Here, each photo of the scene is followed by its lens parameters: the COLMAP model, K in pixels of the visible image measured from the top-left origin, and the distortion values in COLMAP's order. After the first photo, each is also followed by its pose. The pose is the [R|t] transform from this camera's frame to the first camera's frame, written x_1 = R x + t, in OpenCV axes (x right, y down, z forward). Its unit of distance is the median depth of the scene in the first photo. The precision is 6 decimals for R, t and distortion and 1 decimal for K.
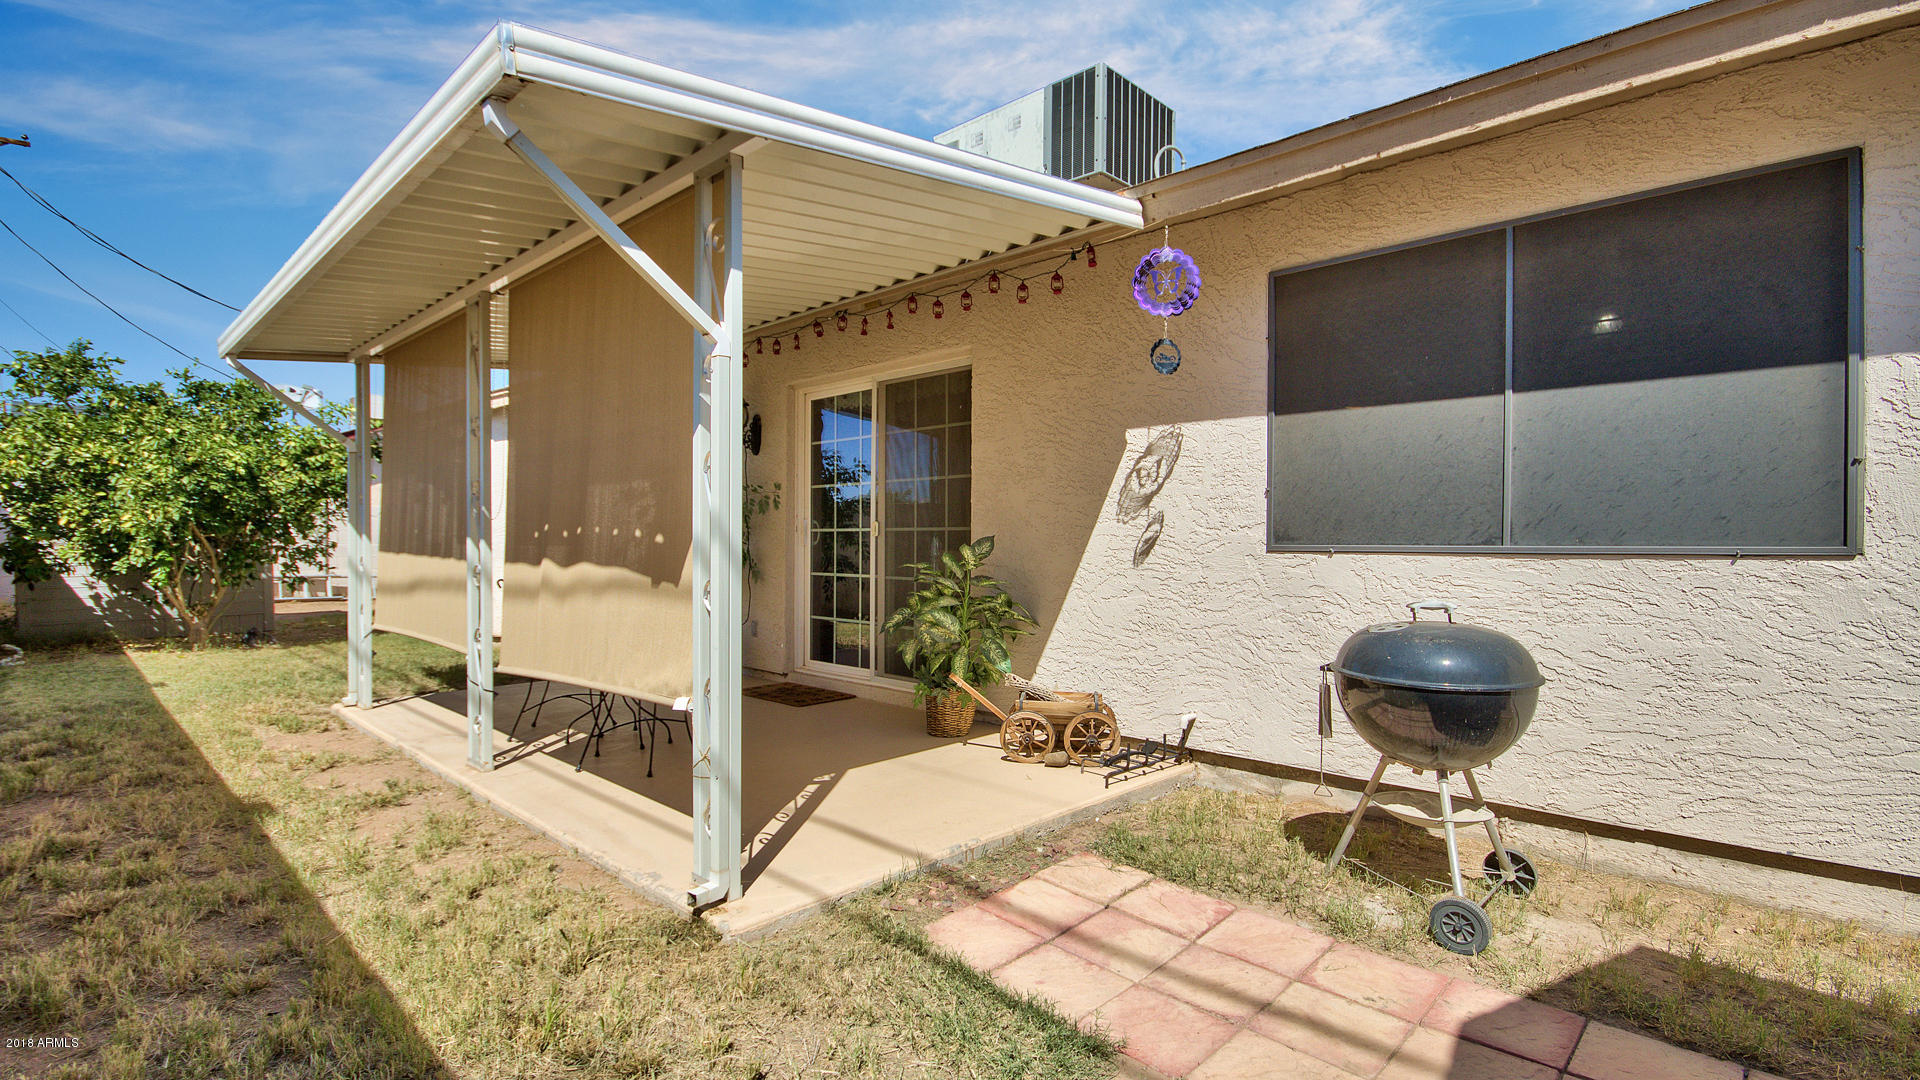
lens RADIAL K [[921.9, 0, 961.9], [0, 921.9, 555.6], [0, 0, 1]] dist [-0.004226, -0.000605]
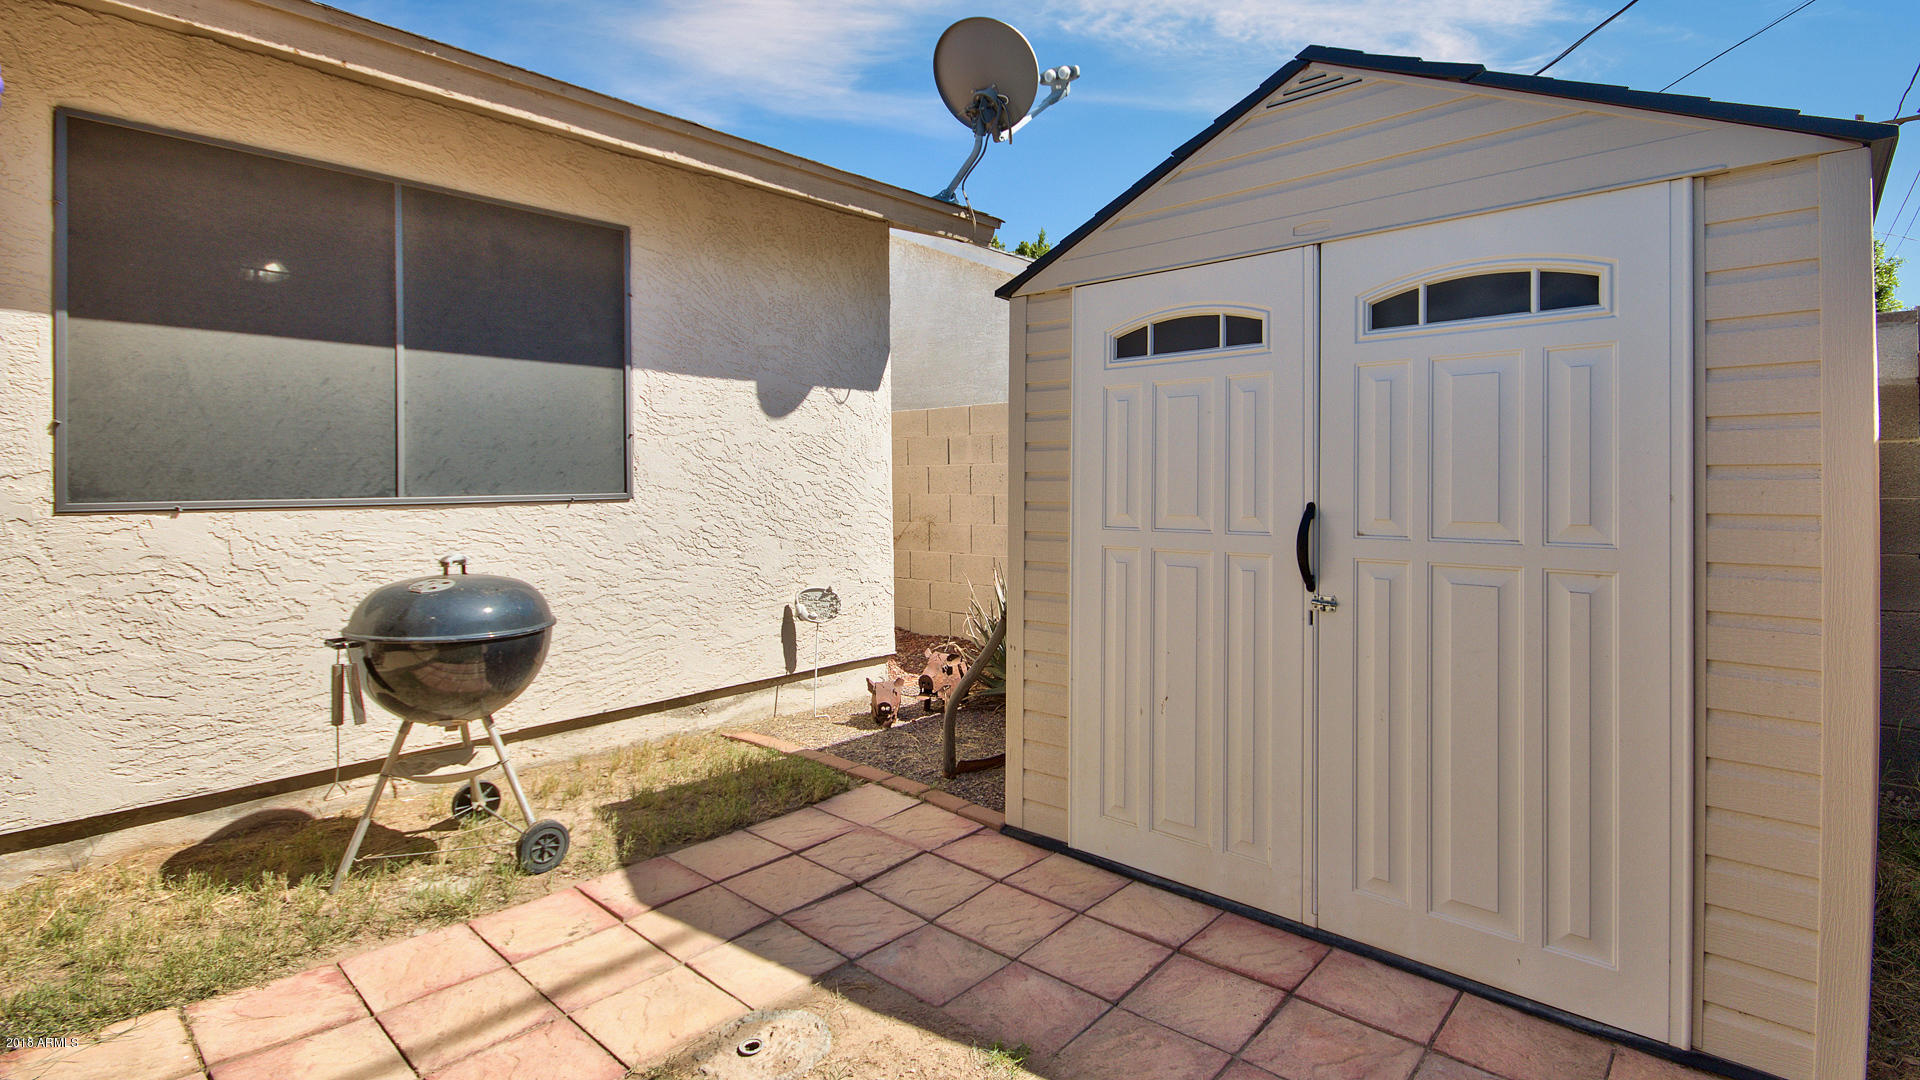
lens RADIAL K [[910.9, 0, 958.2], [0, 910.9, 481.3], [0, 0, 1]] dist [-0.002240, -0.000952]
pose [[-0.043421, -0.001265, 0.999056, -0.488133], [0.026055, 0.999658, 0.002398, -0.016625], [-0.998717, 0.026134, -0.043373, 0.483129]]
